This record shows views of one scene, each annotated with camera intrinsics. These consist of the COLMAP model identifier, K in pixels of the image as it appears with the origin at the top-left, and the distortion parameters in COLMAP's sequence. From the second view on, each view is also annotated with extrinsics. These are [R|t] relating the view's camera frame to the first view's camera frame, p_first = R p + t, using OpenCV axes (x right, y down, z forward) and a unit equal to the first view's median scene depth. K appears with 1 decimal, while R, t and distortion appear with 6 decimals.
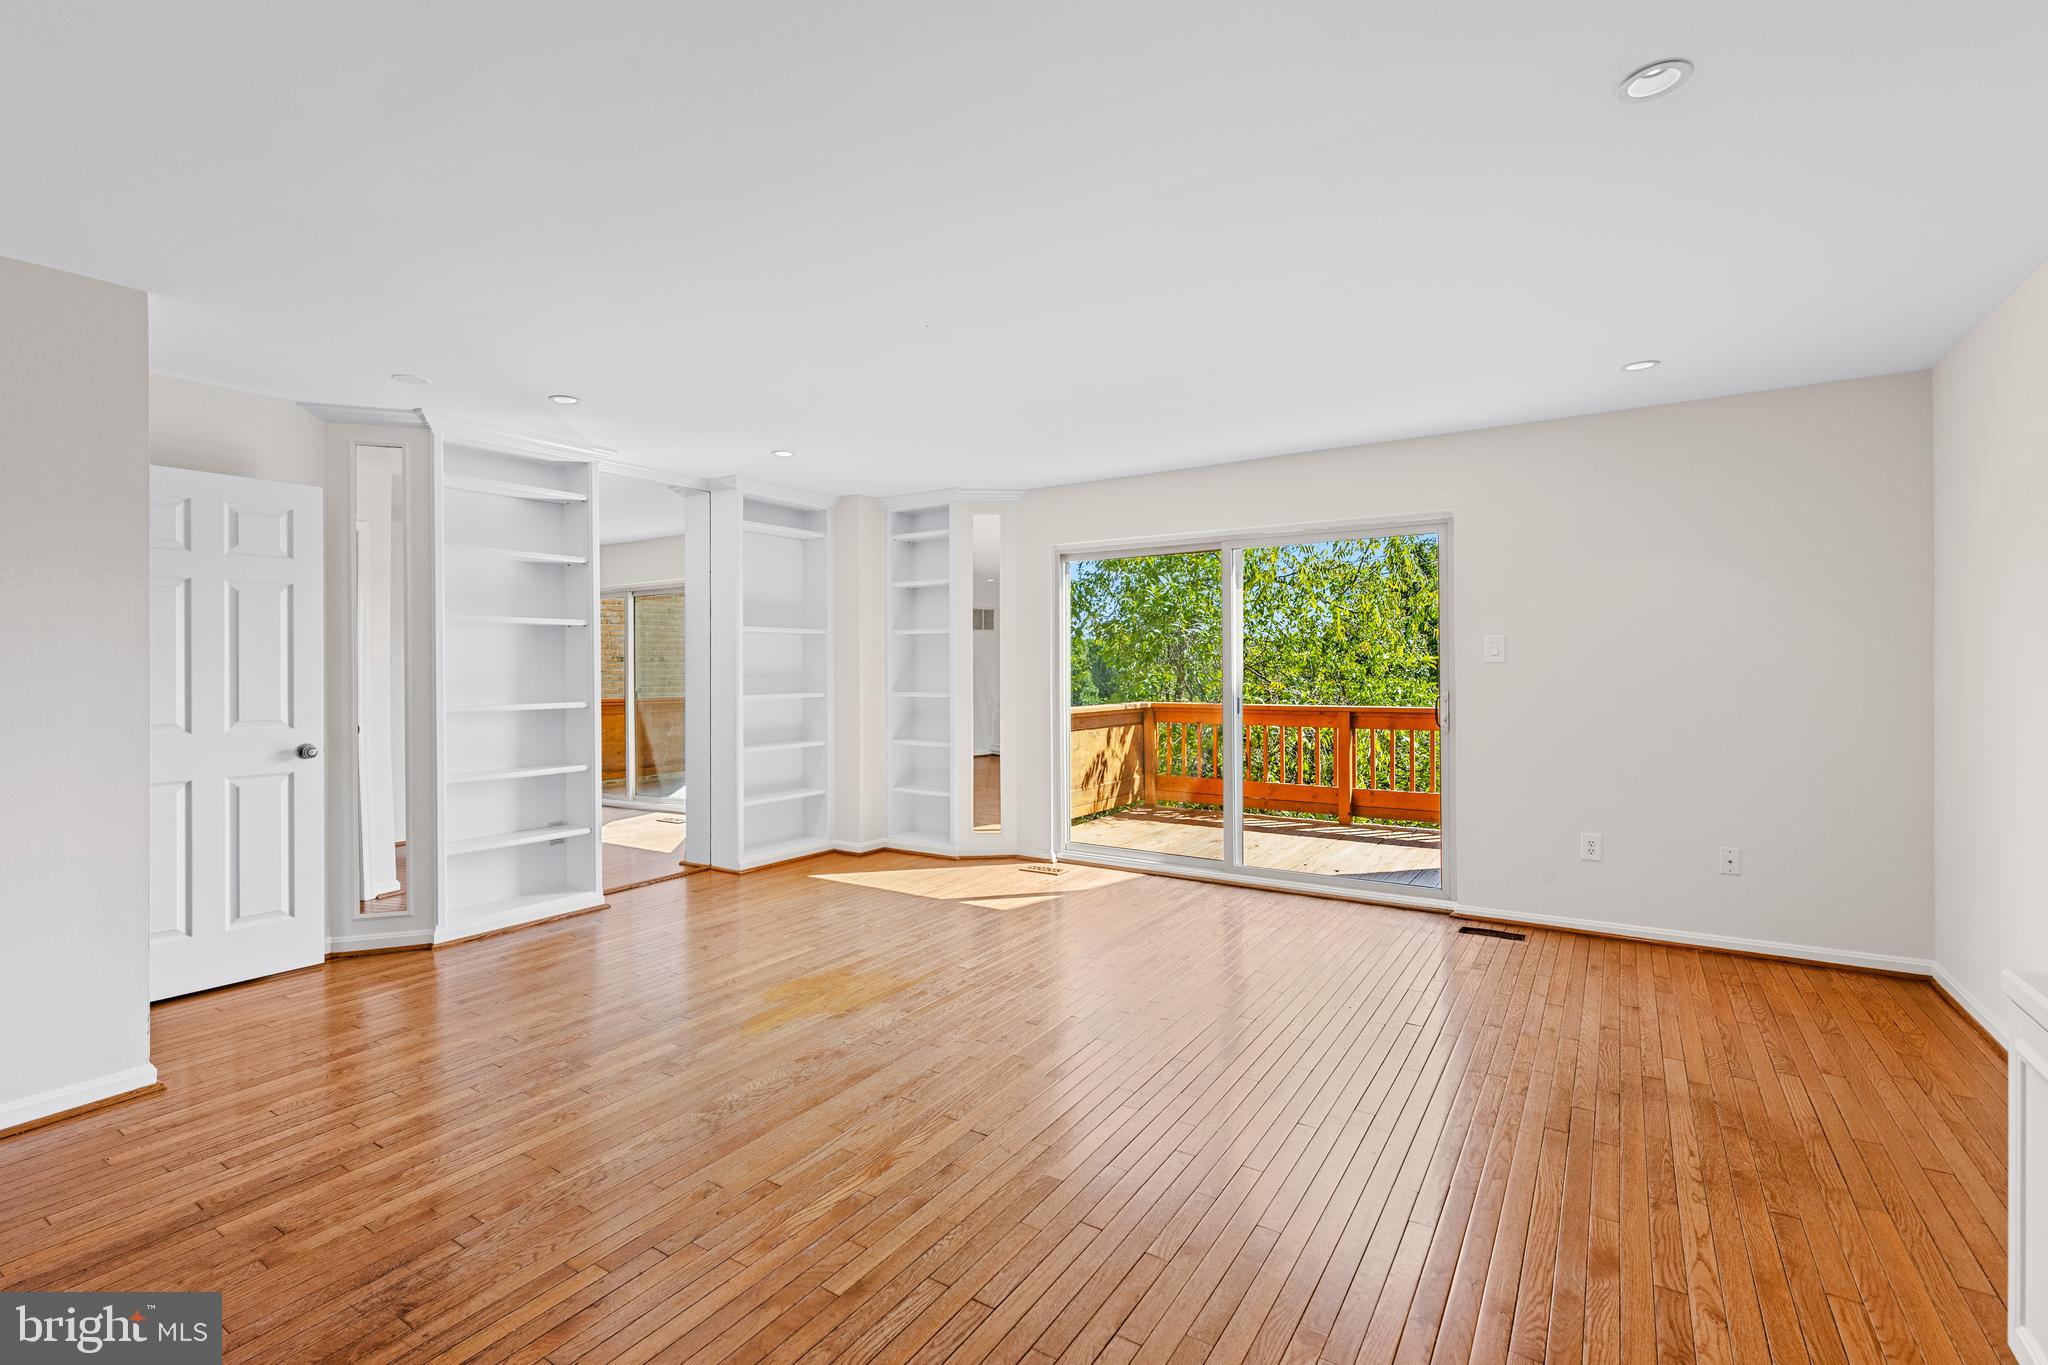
lens RADIAL K [[928.1, 0, 1024.9], [0, 928.1, 674.1], [0, 0, 1]] dist [0.001114, 0.000639]
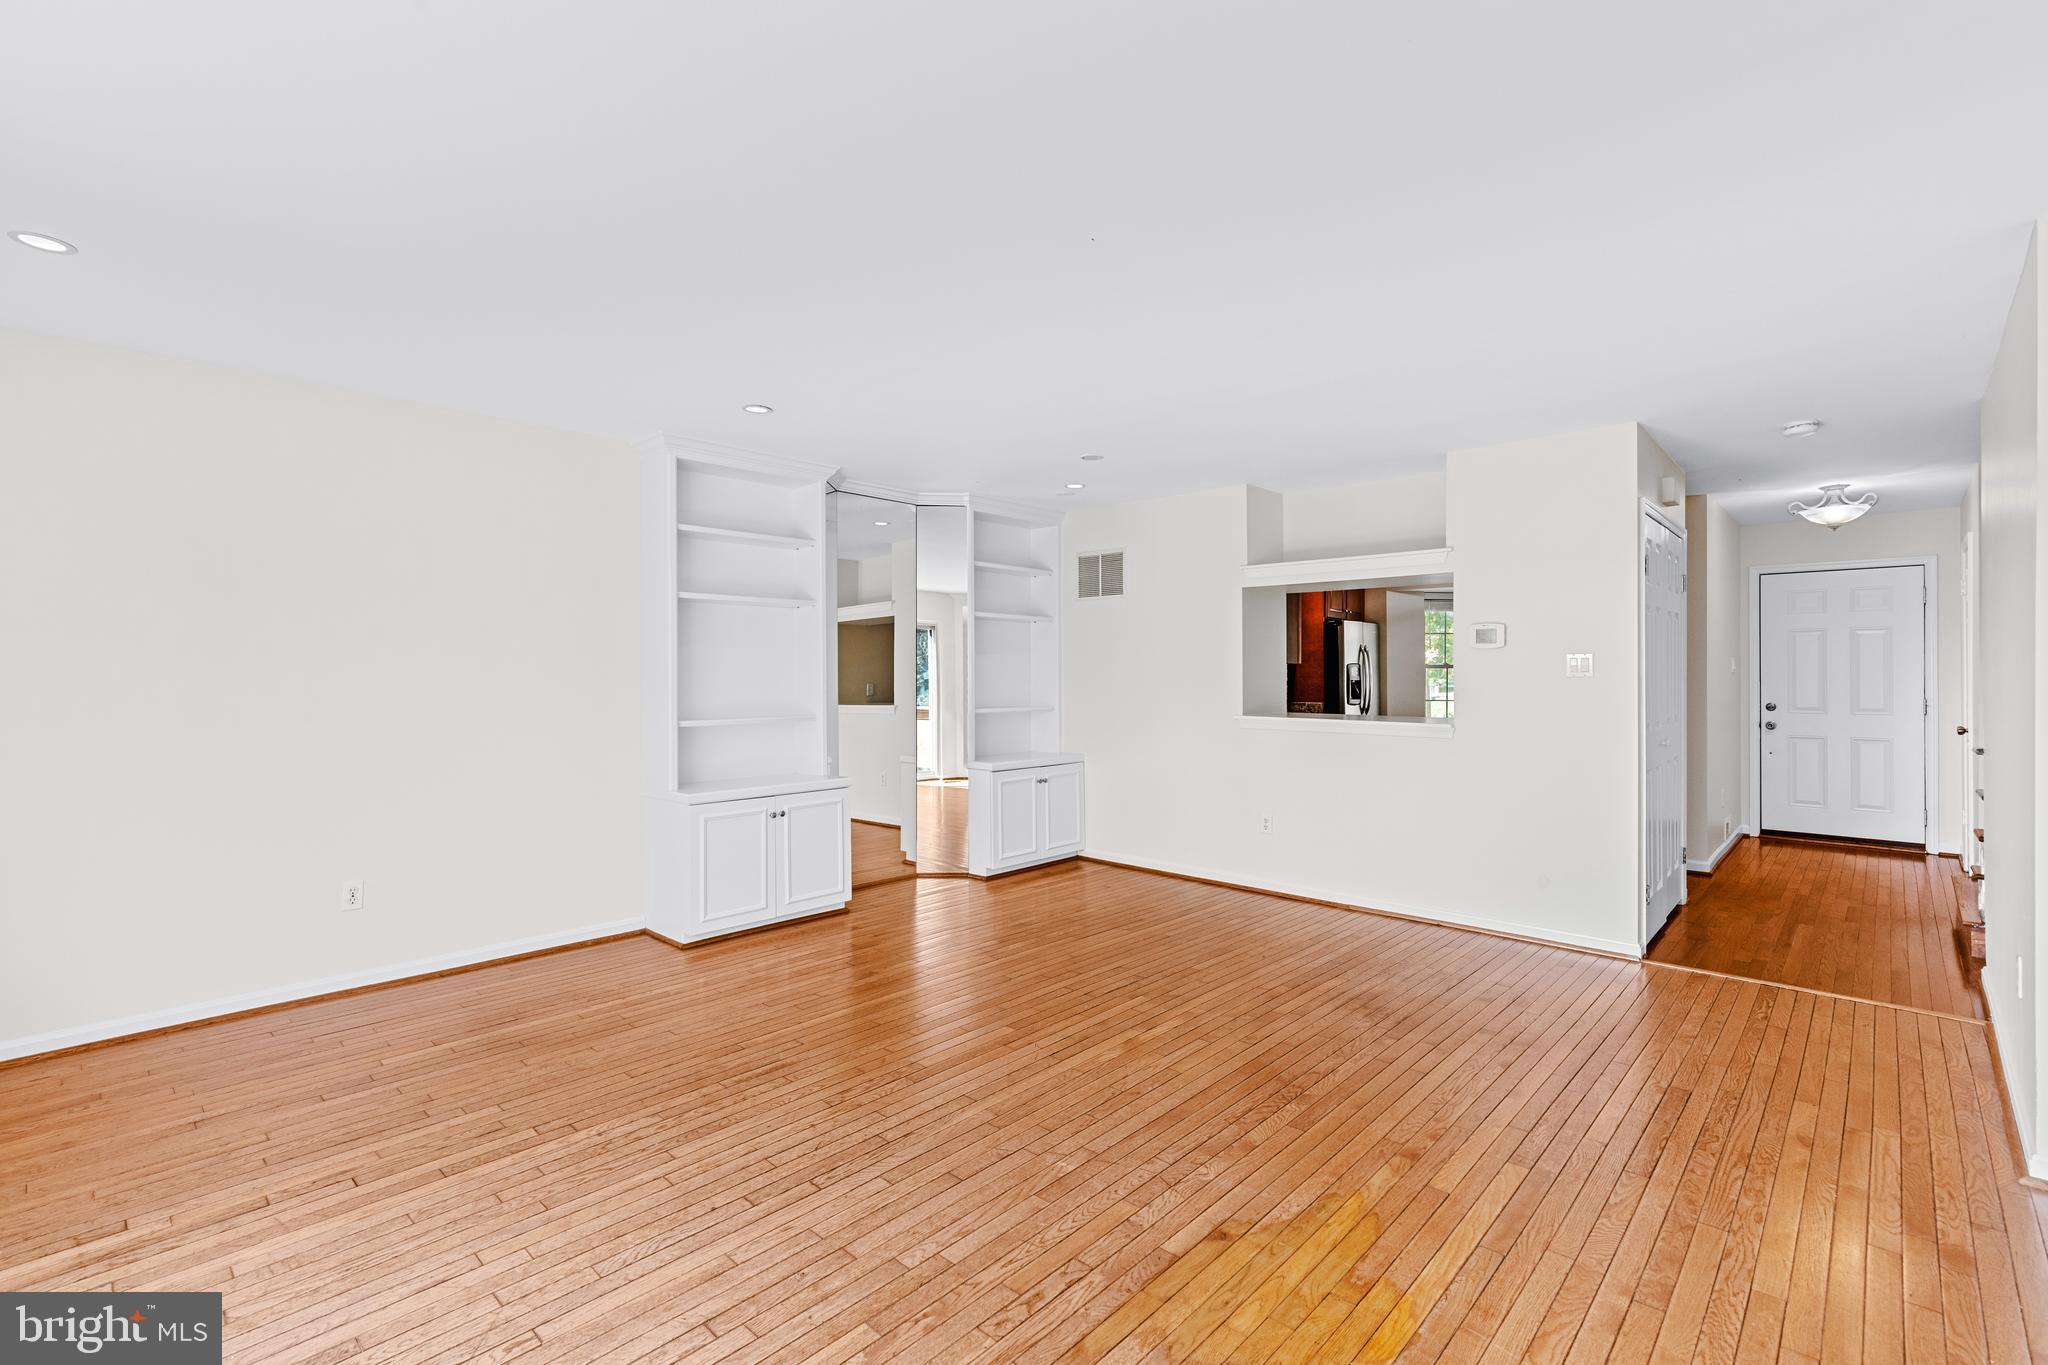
lens RADIAL K [[928.1, 0, 1021.6], [0, 928.1, 675.0], [0, 0, 1]] dist [0.001114, 0.000639]
pose [[-0.984258, 0.007528, 0.176578, -0.256939], [0.009177, 0.999922, 0.008526, -0.028146], [-0.176500, 0.010013, -0.984250, 2.513322]]
